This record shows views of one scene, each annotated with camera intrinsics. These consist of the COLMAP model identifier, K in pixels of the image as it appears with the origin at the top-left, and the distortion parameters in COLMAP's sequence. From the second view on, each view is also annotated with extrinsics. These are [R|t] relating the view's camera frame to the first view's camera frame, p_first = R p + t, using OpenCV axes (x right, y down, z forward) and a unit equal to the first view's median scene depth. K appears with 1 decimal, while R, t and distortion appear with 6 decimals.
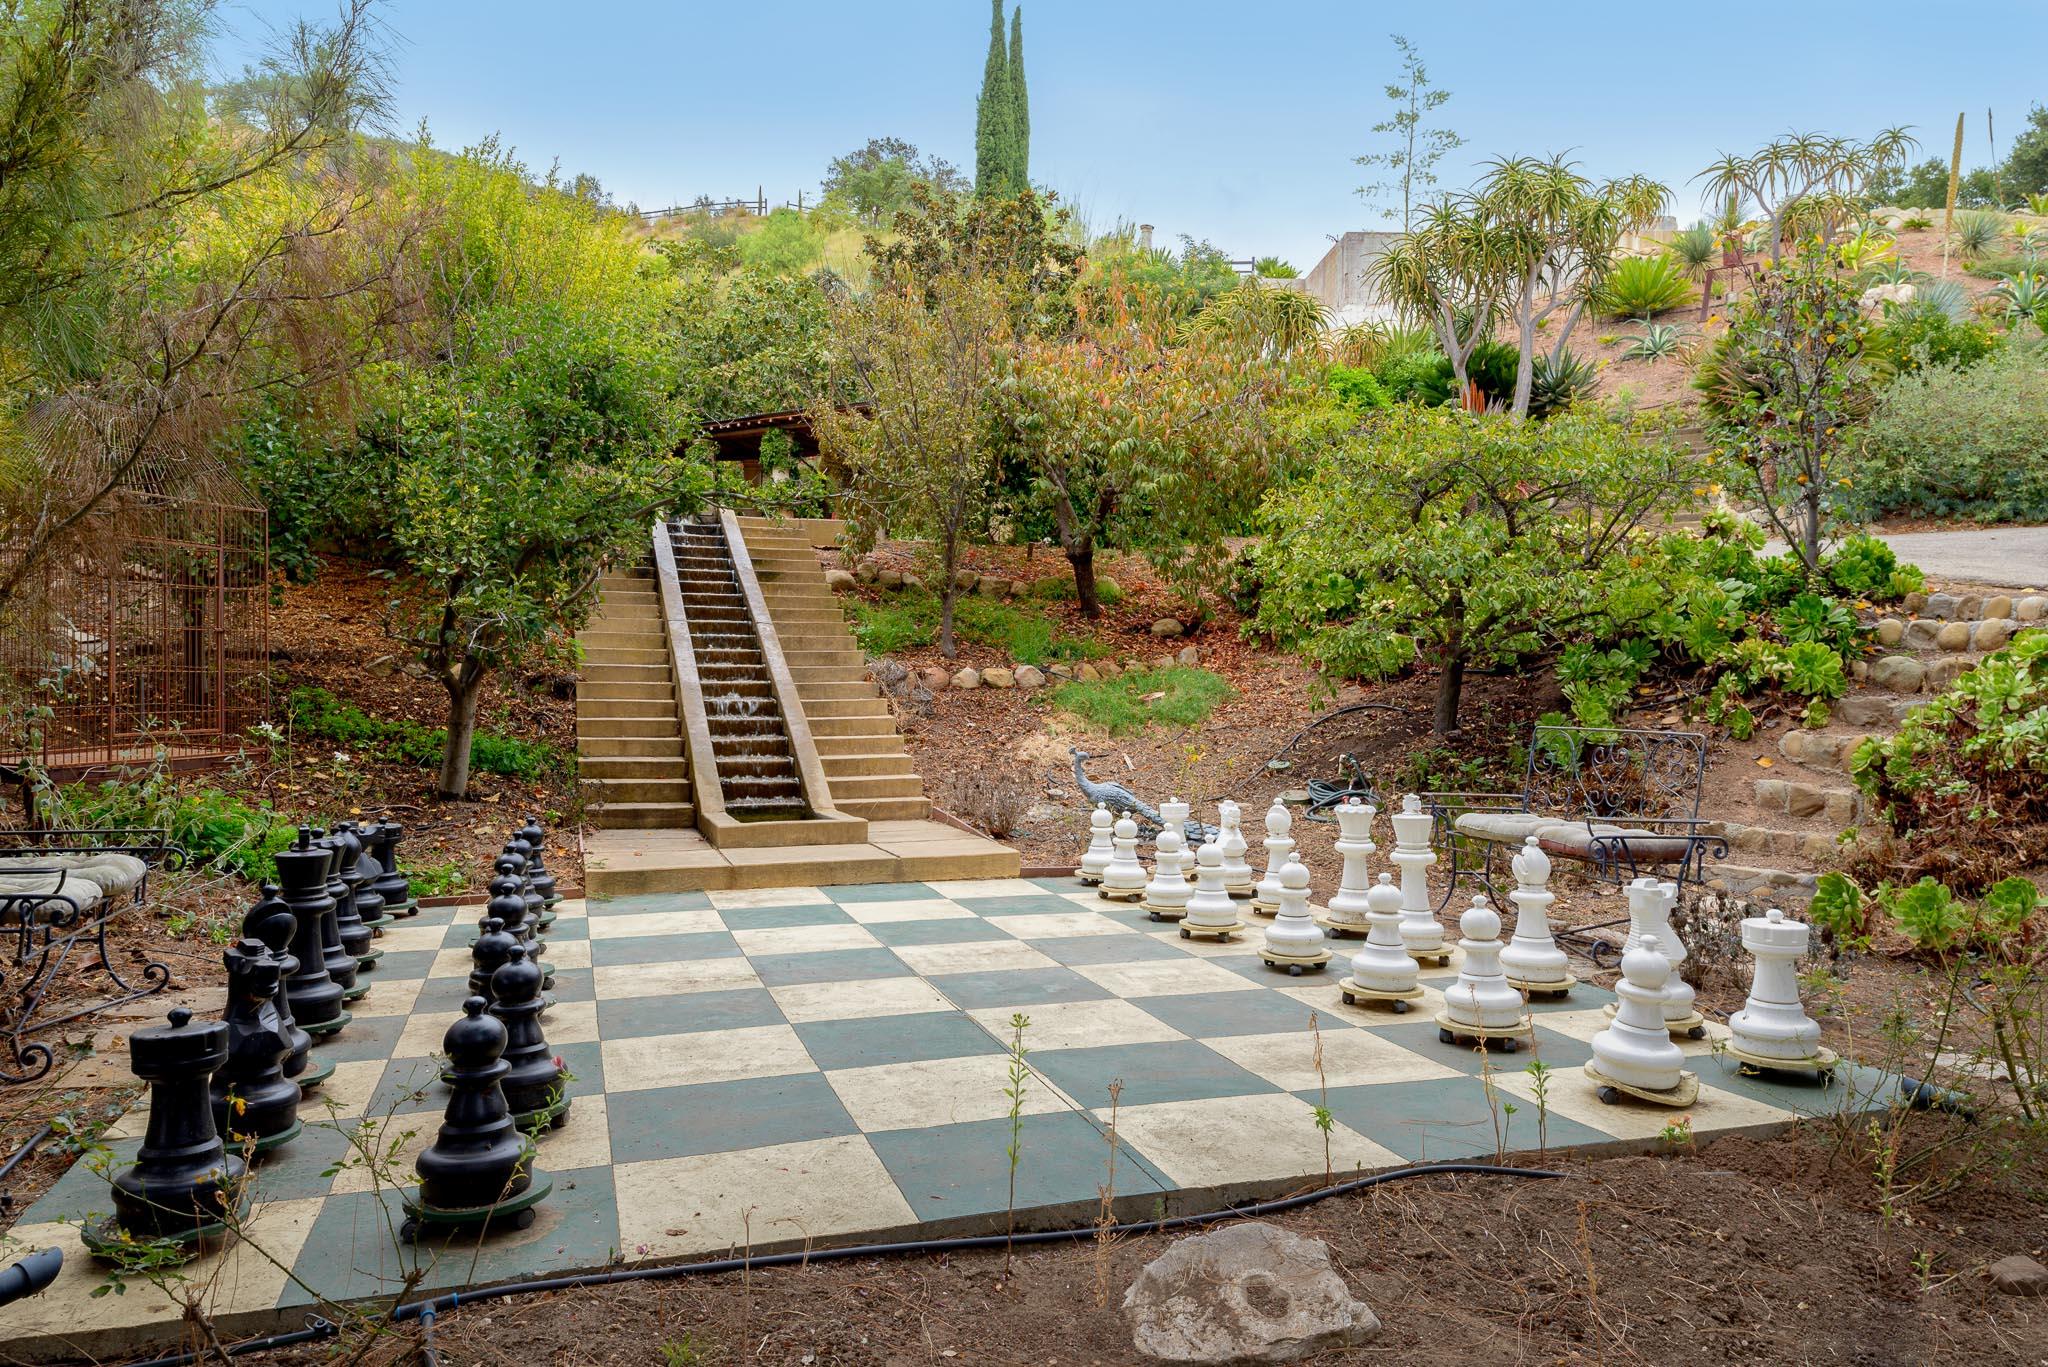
lens RADIAL K [[1403.5, 0, 1026.3], [0, 1403.5, 676.9], [0, 0, 1]] dist [0.121098, -0.114867]
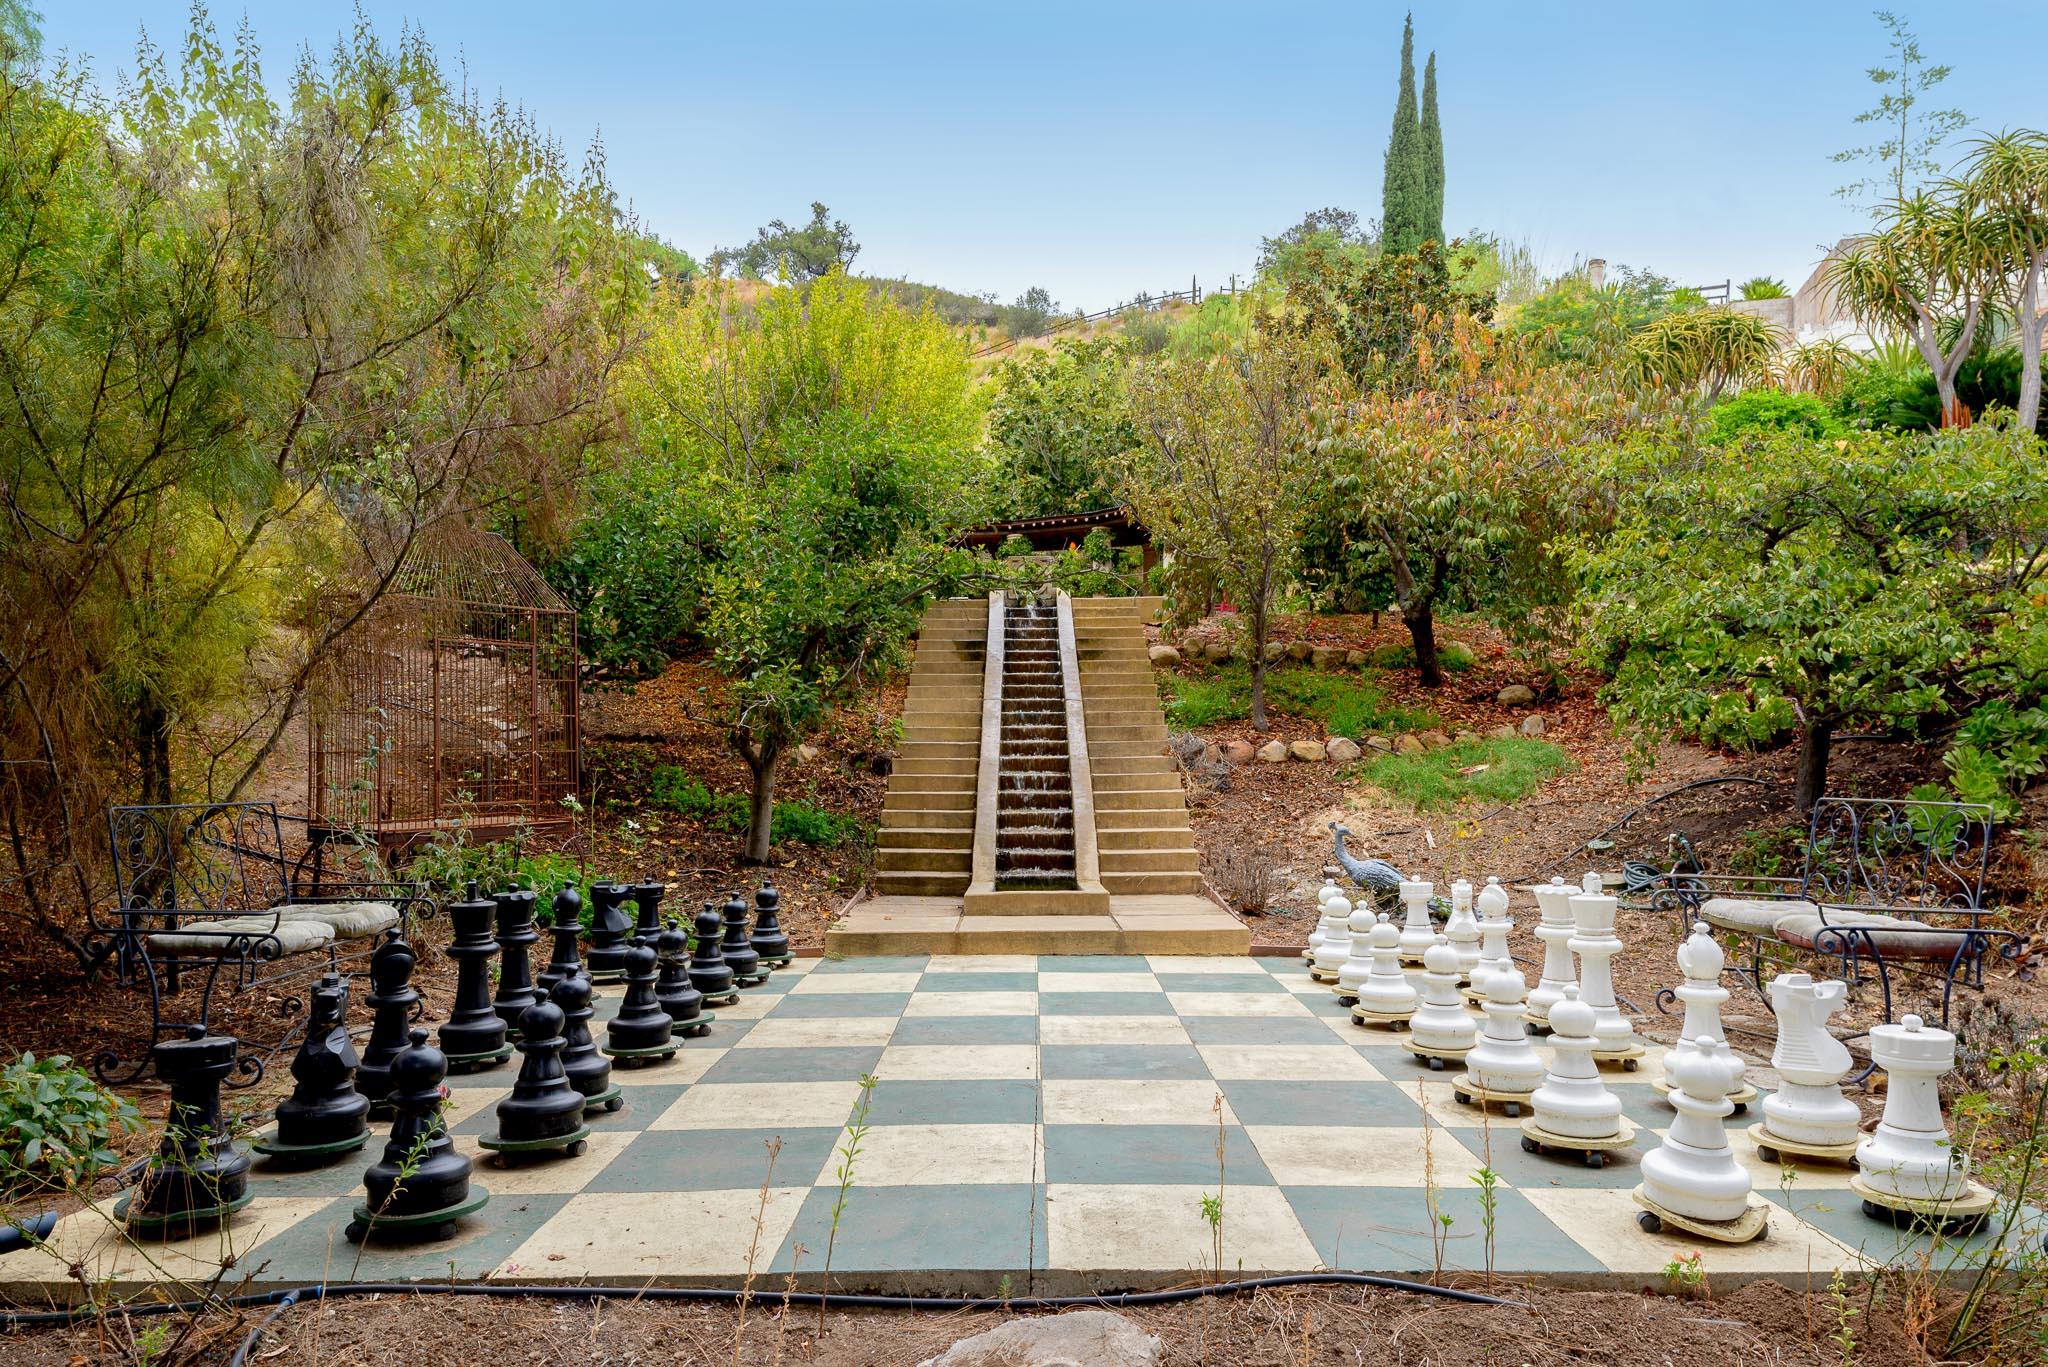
lens RADIAL K [[1403.5, 0, 1014.0], [0, 1403.5, 728.4], [0, 0, 1]] dist [0.121098, -0.114867]
pose [[0.946601, -0.016259, -0.321996, 0.110180], [0.009900, 0.999722, -0.021375, 0.004174], [0.322254, 0.017046, 0.946500, 0.020932]]
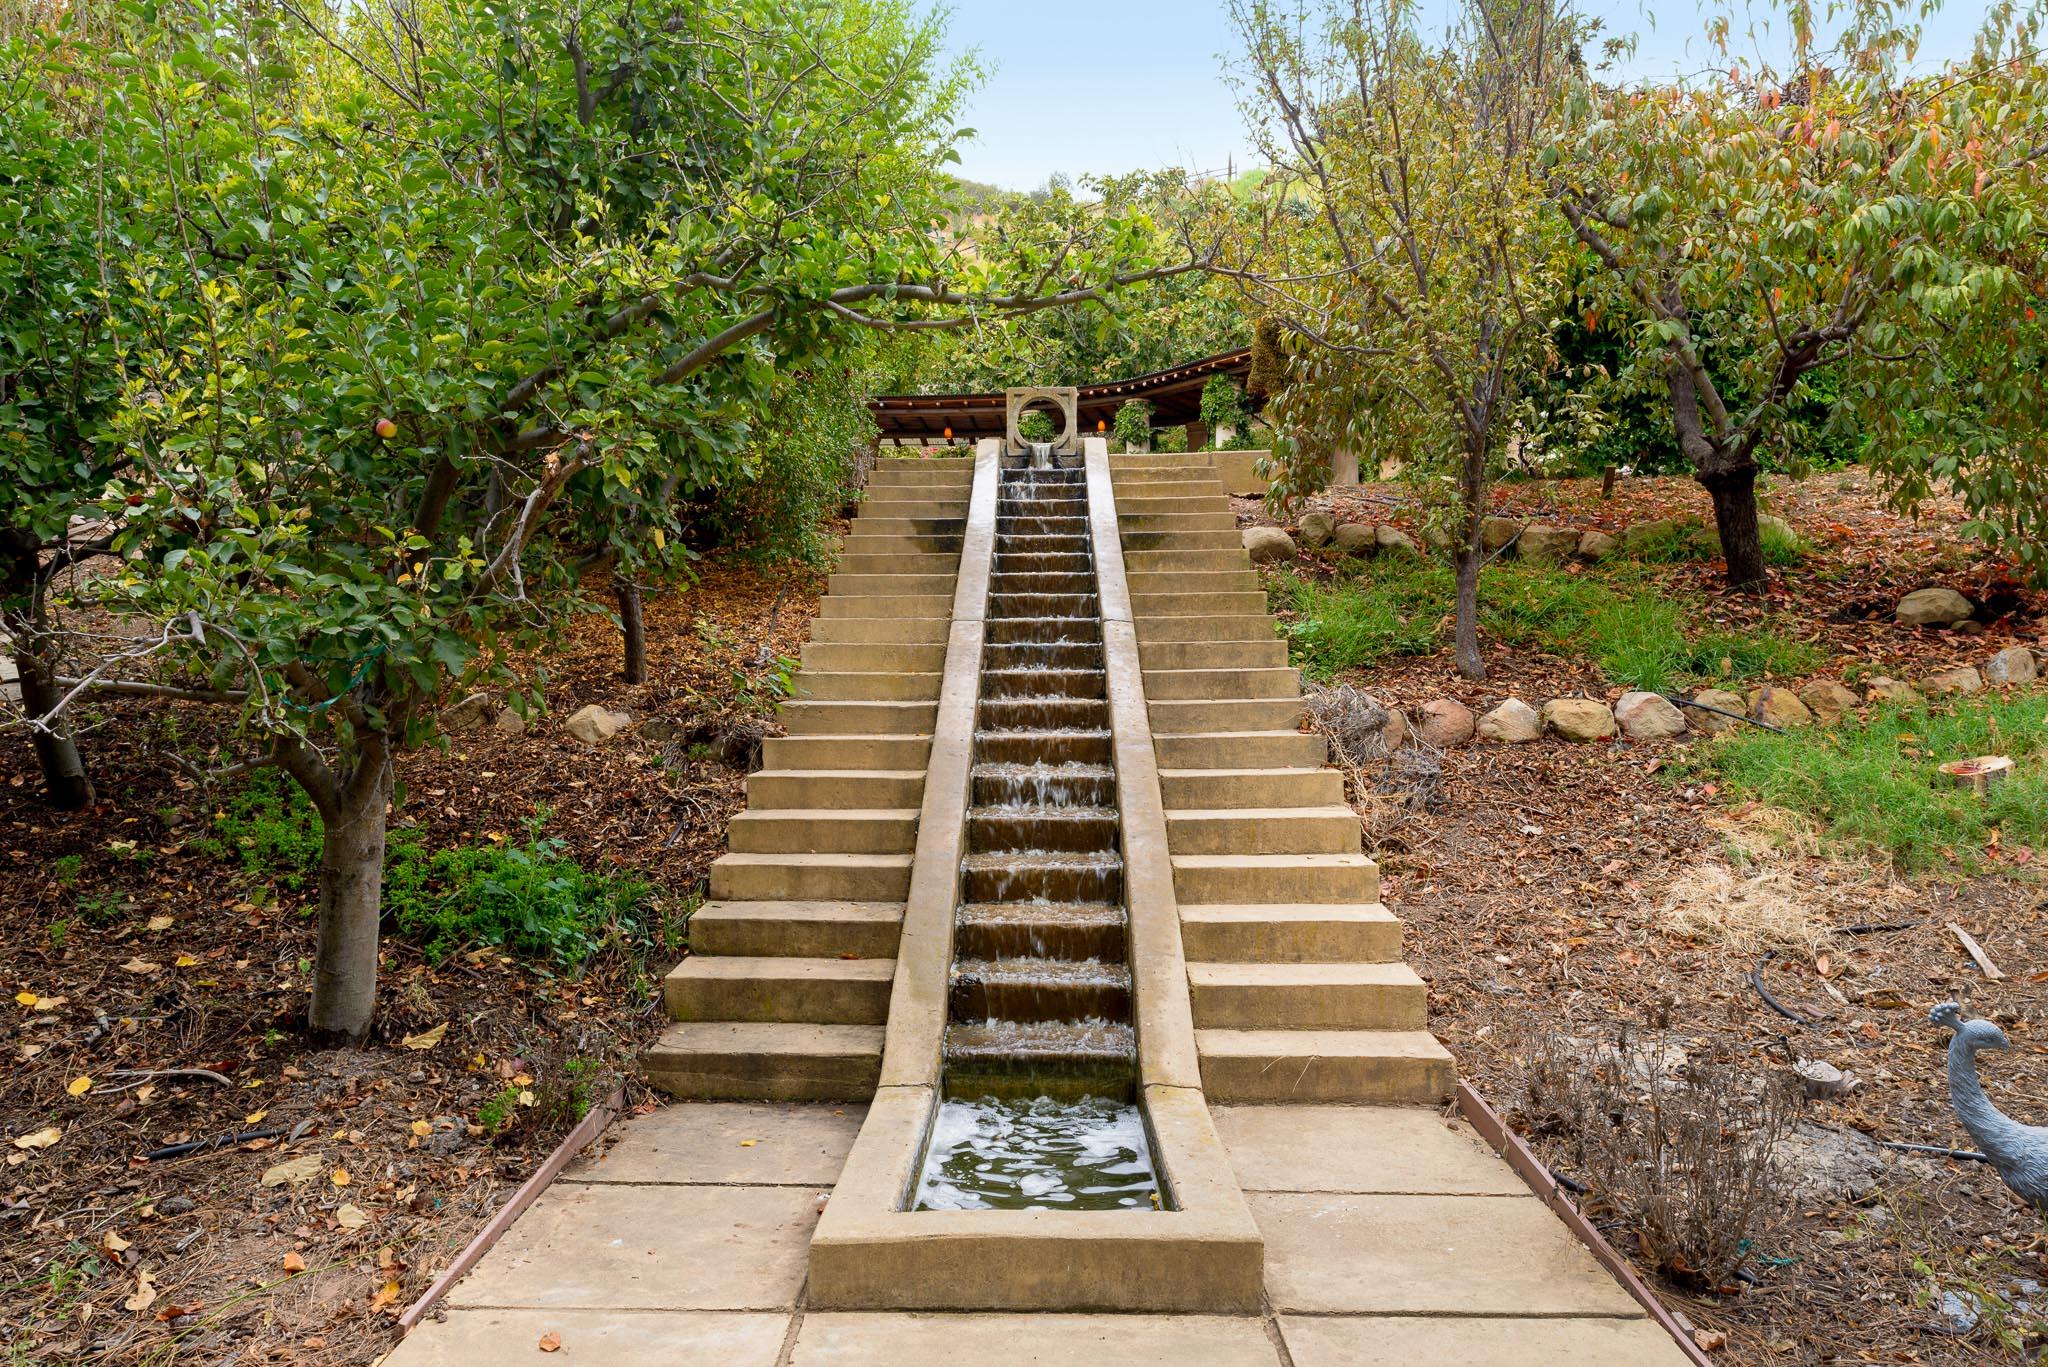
lens RADIAL K [[1403.5, 0, 1010.2], [0, 1403.5, 685.0], [0, 0, 1]] dist [0.121098, -0.114867]
pose [[0.940167, -0.008027, -0.340620, -0.040853], [0.011911, 0.999886, 0.009314, -0.020056], [0.340506, -0.012814, 0.940155, 0.505193]]
